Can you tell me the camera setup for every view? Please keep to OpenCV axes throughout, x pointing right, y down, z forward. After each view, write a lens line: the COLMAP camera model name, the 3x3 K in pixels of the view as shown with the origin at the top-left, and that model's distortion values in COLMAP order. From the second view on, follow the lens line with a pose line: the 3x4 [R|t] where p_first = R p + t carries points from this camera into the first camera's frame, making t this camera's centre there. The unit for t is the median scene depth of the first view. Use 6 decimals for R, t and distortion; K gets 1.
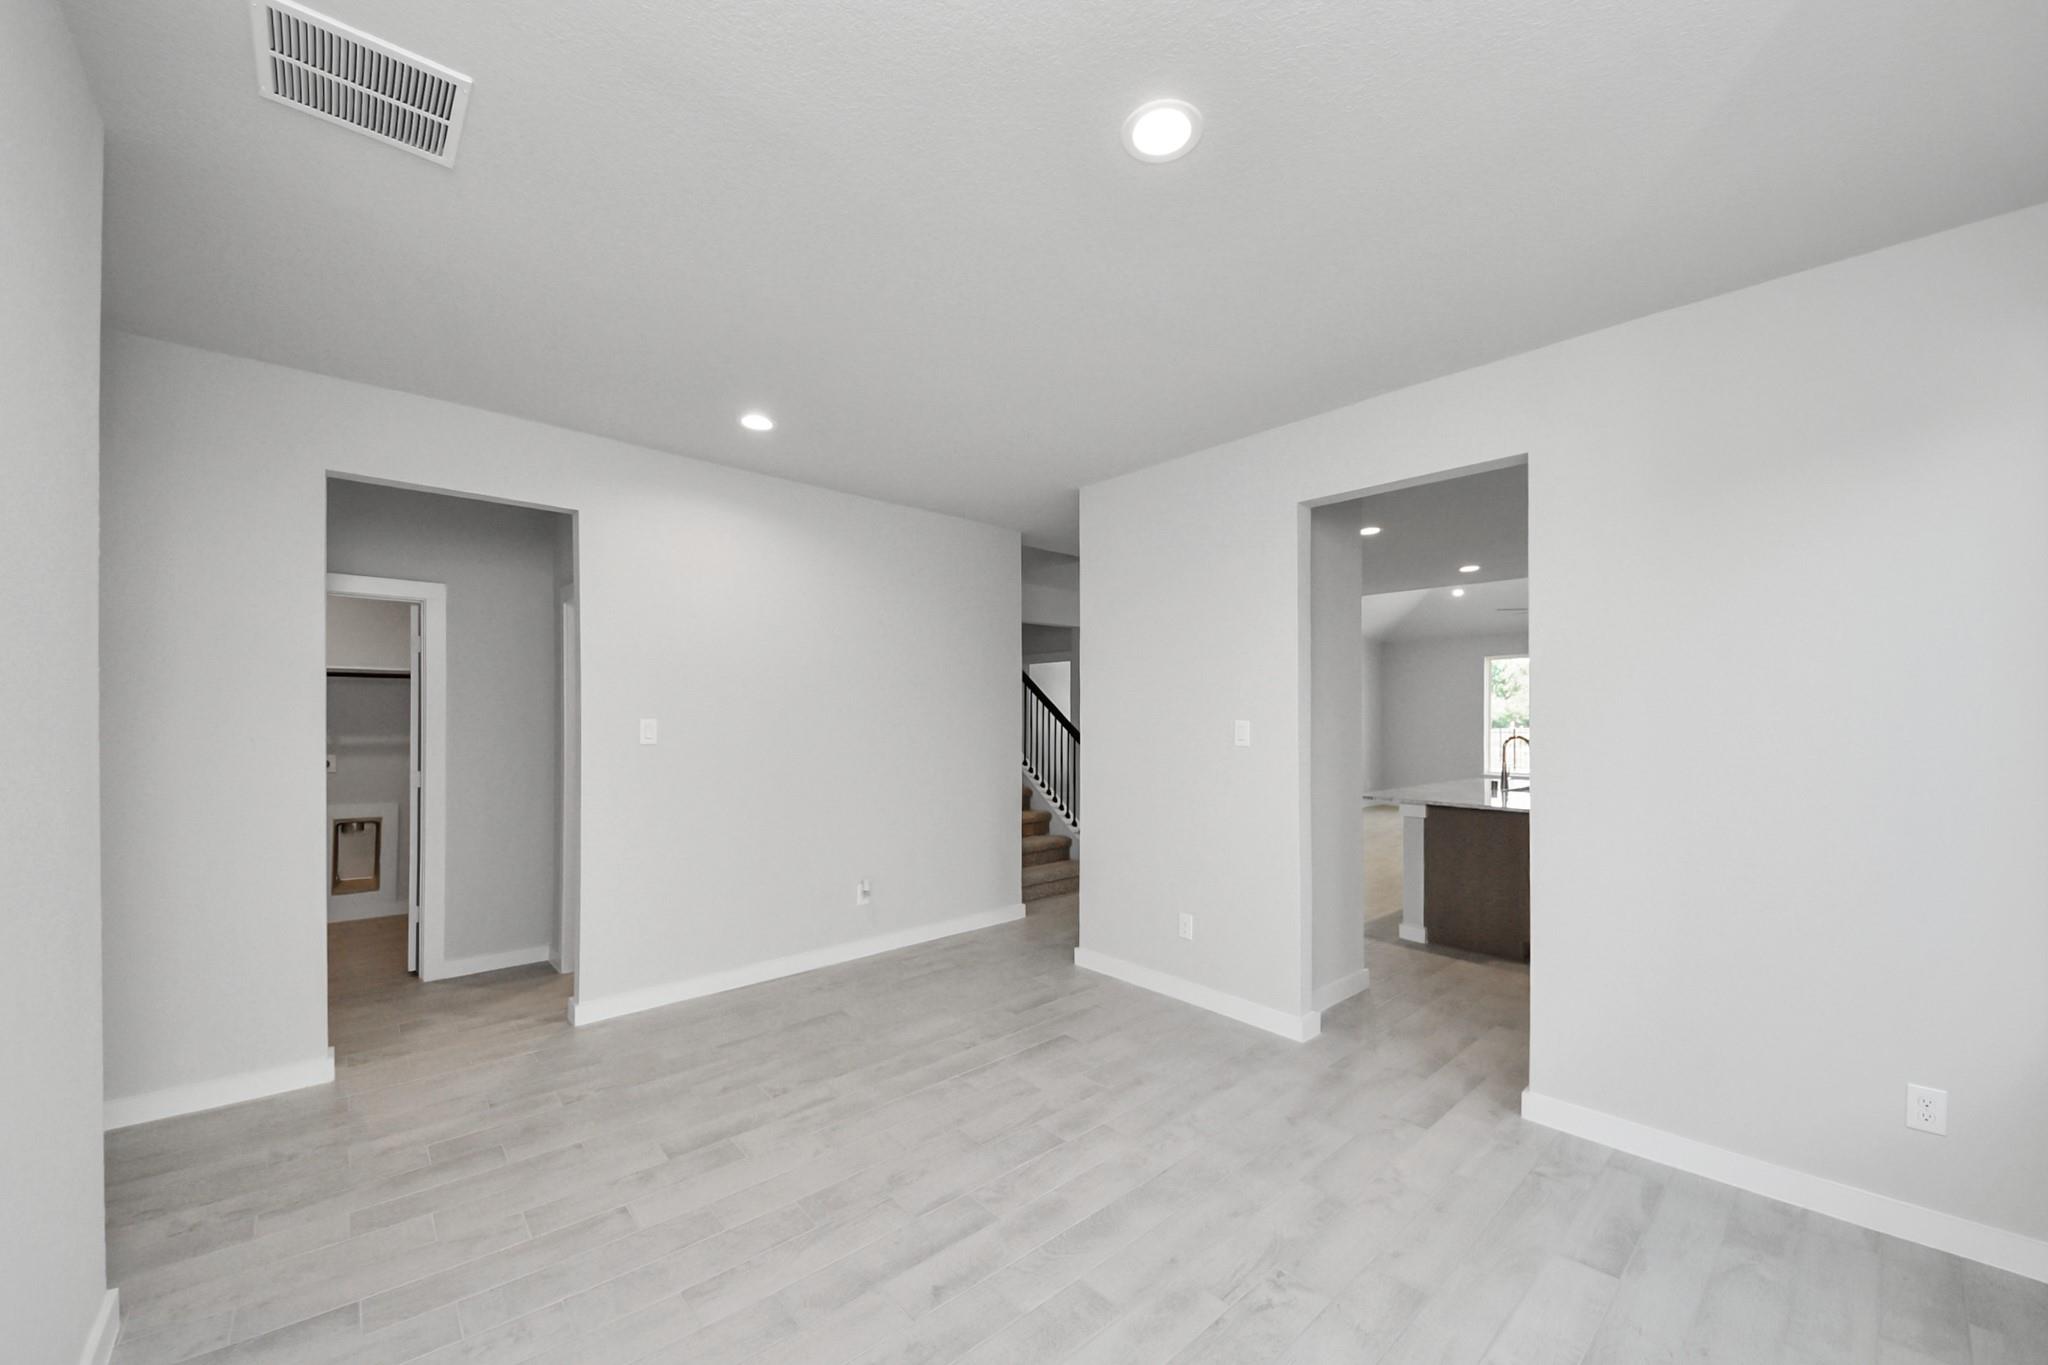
lens RADIAL K [[778.6, 0, 1024.7], [0, 778.6, 722.2], [0, 0, 1]] dist [0.033037, -0.000038]
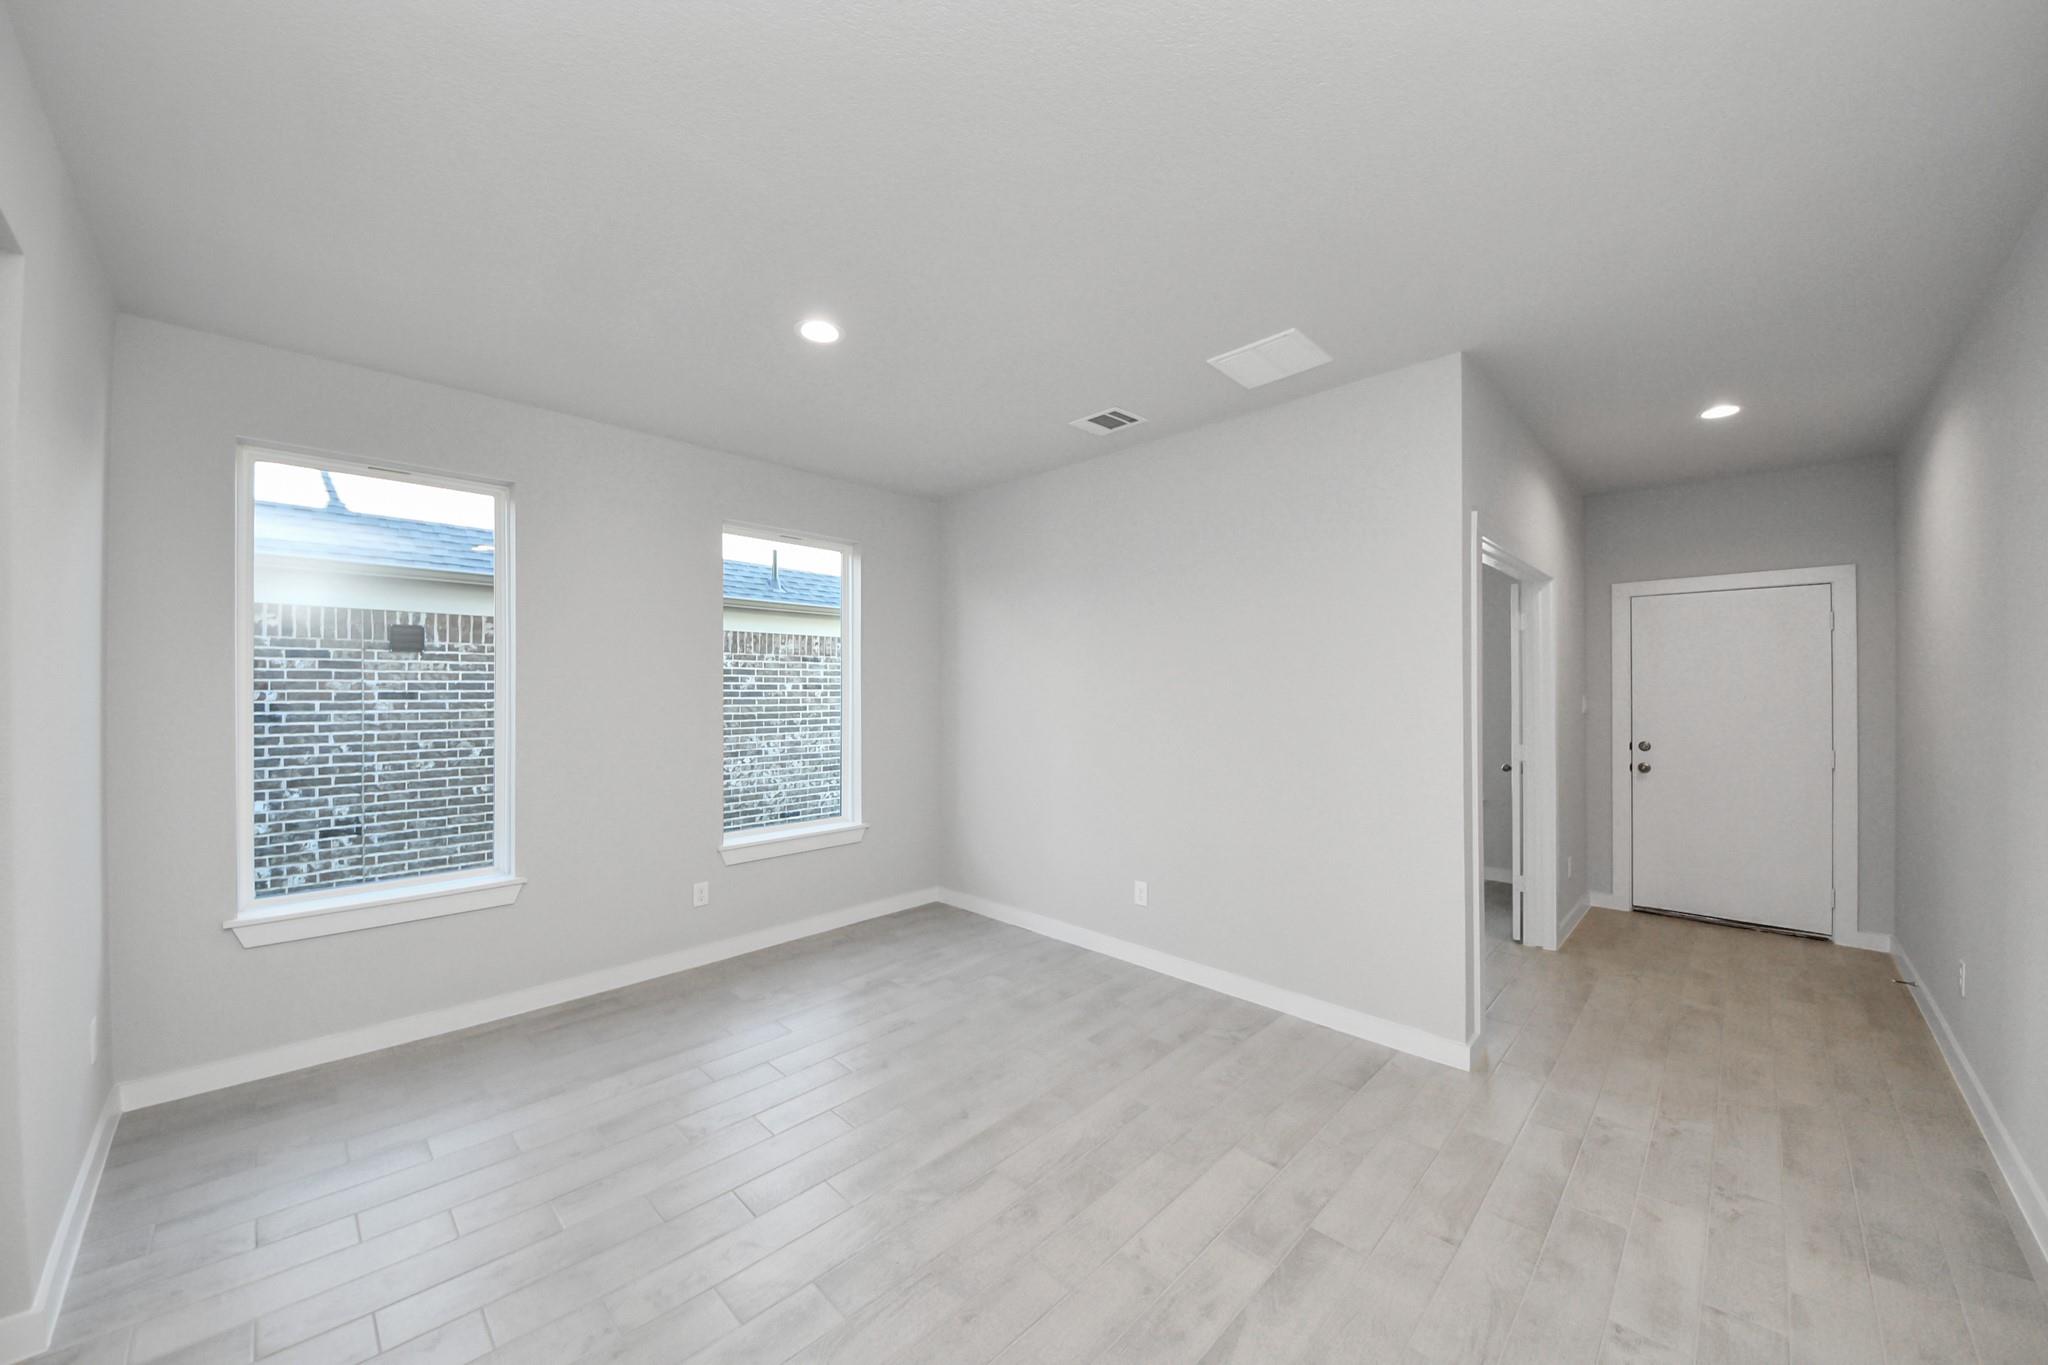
lens RADIAL K [[739.2, 0, 1024.0], [0, 739.2, 682.5], [0, 0, 1]] dist [0.000591, -0.000082]
pose [[-0.997411, -0.001806, -0.071890, -0.085649], [-0.001554, 0.999992, -0.003567, -0.014449], [0.071896, -0.003446, -0.997406, 1.630863]]
